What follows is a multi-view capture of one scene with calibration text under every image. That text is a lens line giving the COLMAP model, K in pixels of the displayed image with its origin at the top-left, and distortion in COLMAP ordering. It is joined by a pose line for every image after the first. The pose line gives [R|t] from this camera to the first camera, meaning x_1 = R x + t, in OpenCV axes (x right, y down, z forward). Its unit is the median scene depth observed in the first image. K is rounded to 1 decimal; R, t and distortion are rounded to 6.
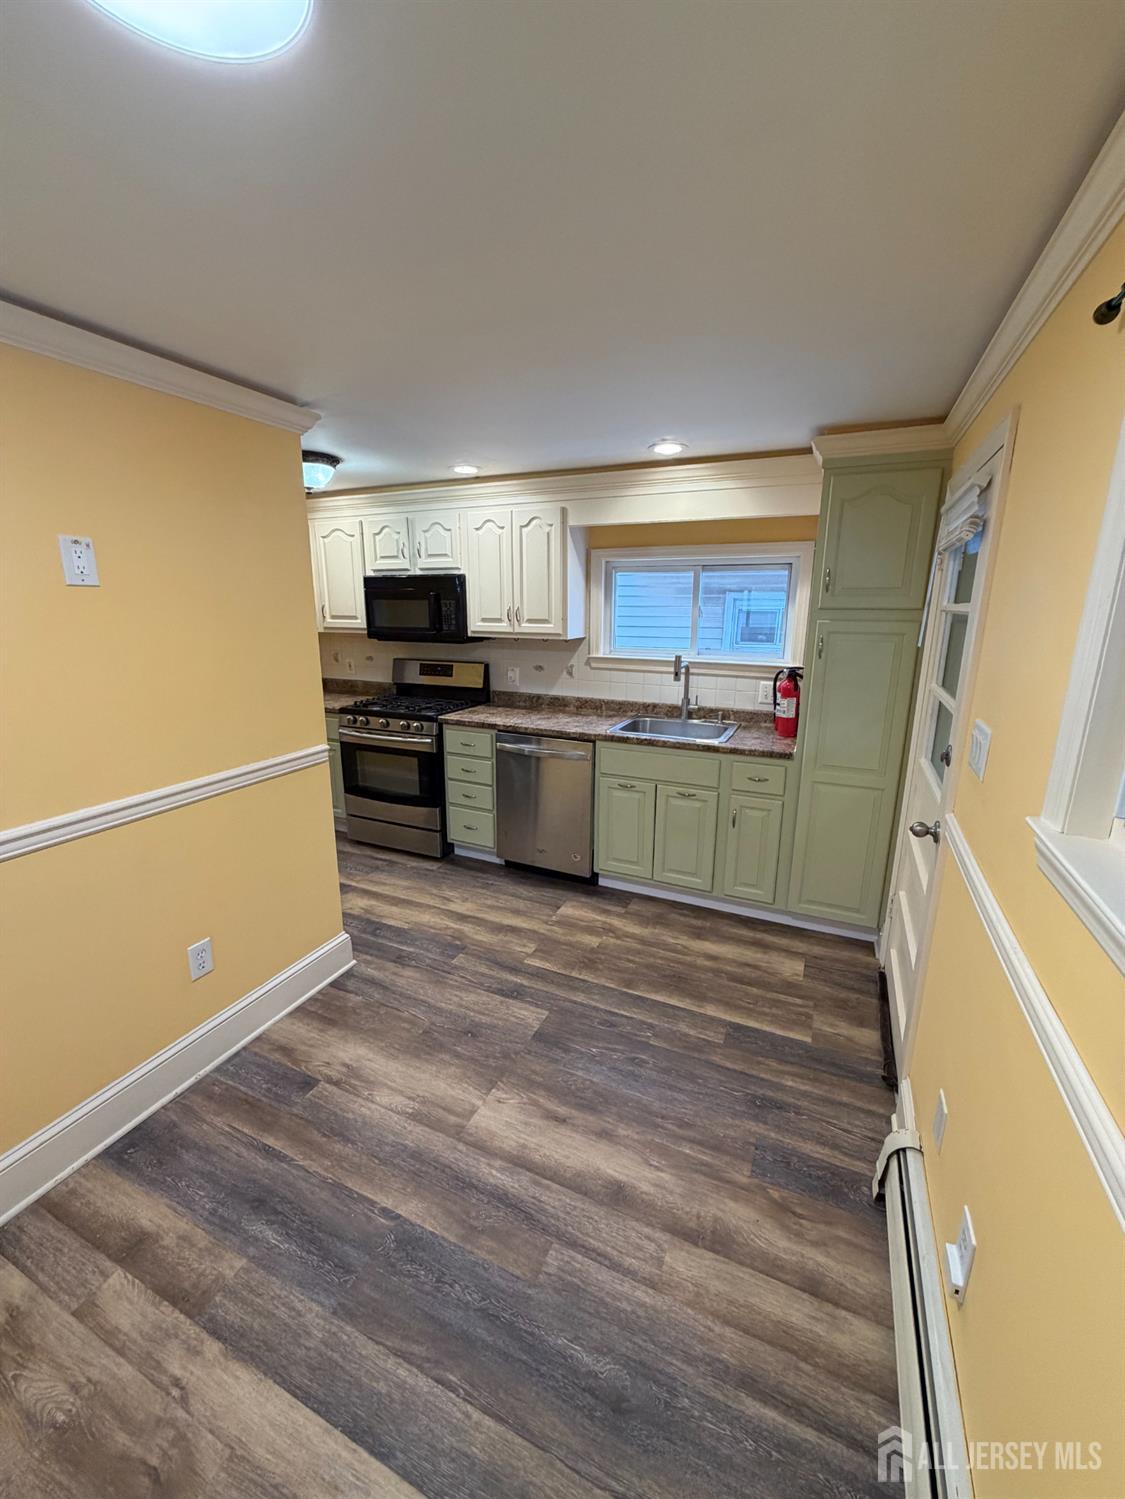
lens RADIAL K [[593.0, 0, 563.7], [0, 593.0, 746.8], [0, 0, 1]] dist [-0.002482, 0.000248]
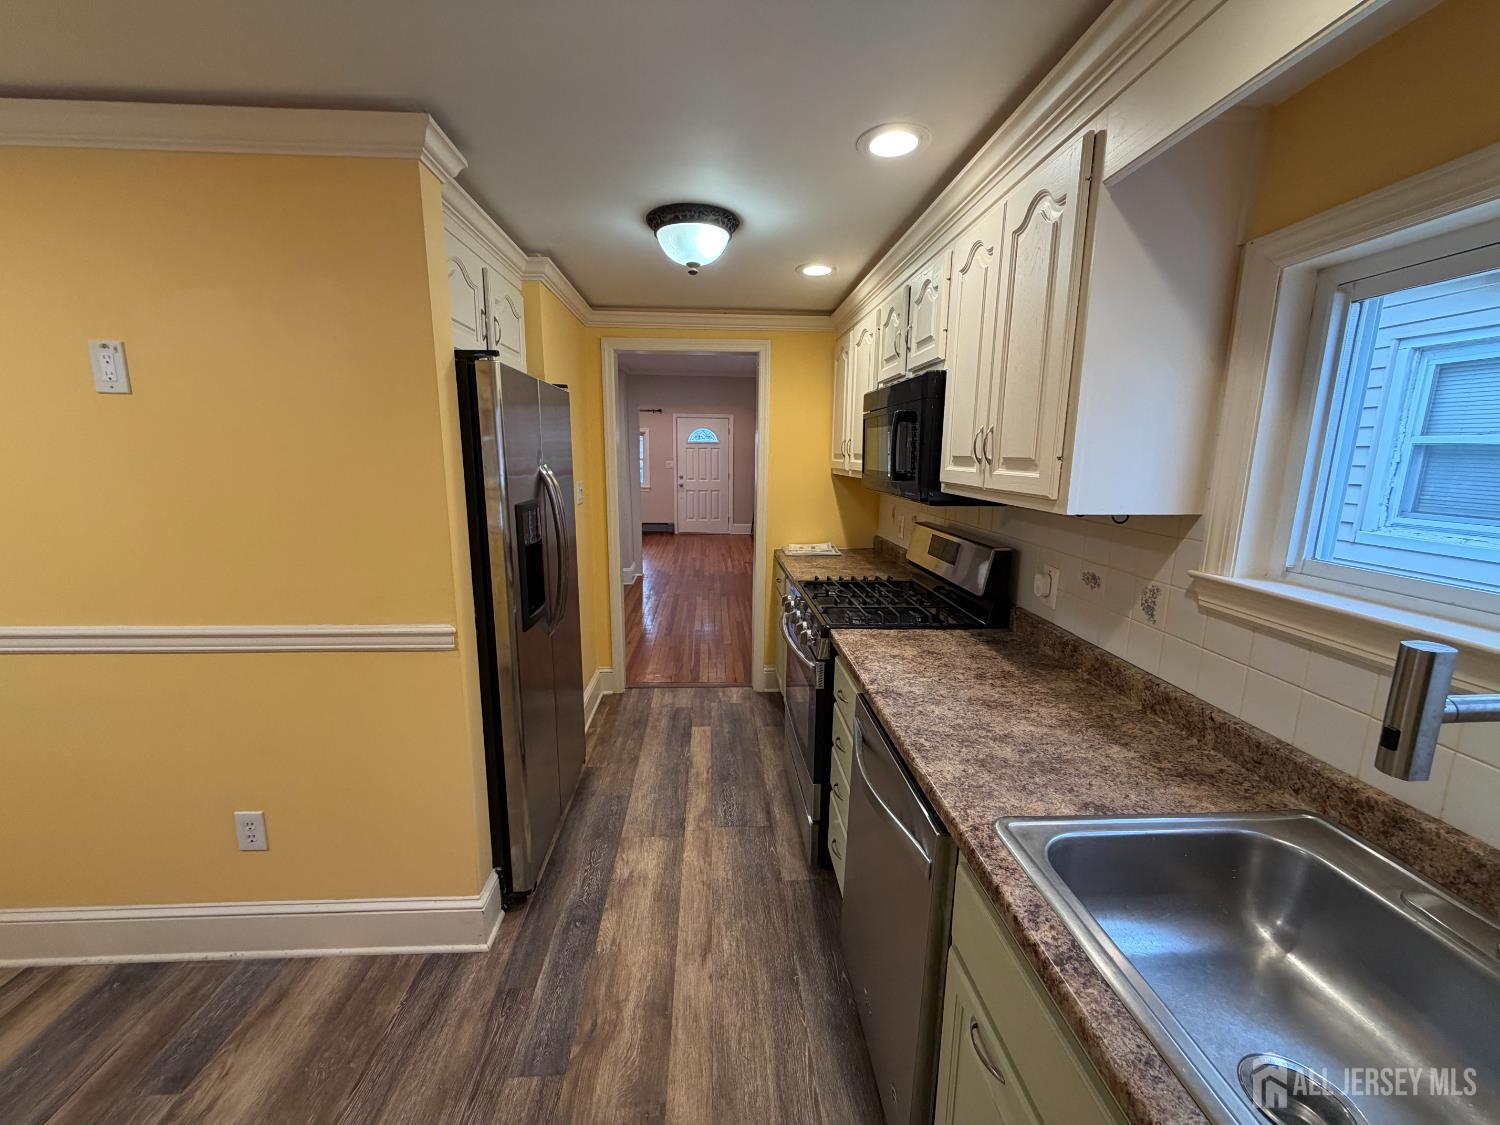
lens RADIAL K [[593.4, 0, 743.8], [0, 593.4, 564.2], [0, 0, 1]] dist [-0.002482, 0.000248]
pose [[0.464610, 0.166251, -0.869769, 0.259078], [-0.218415, 0.973386, 0.069384, -0.150620], [0.858156, 0.157734, 0.488557, 0.743358]]
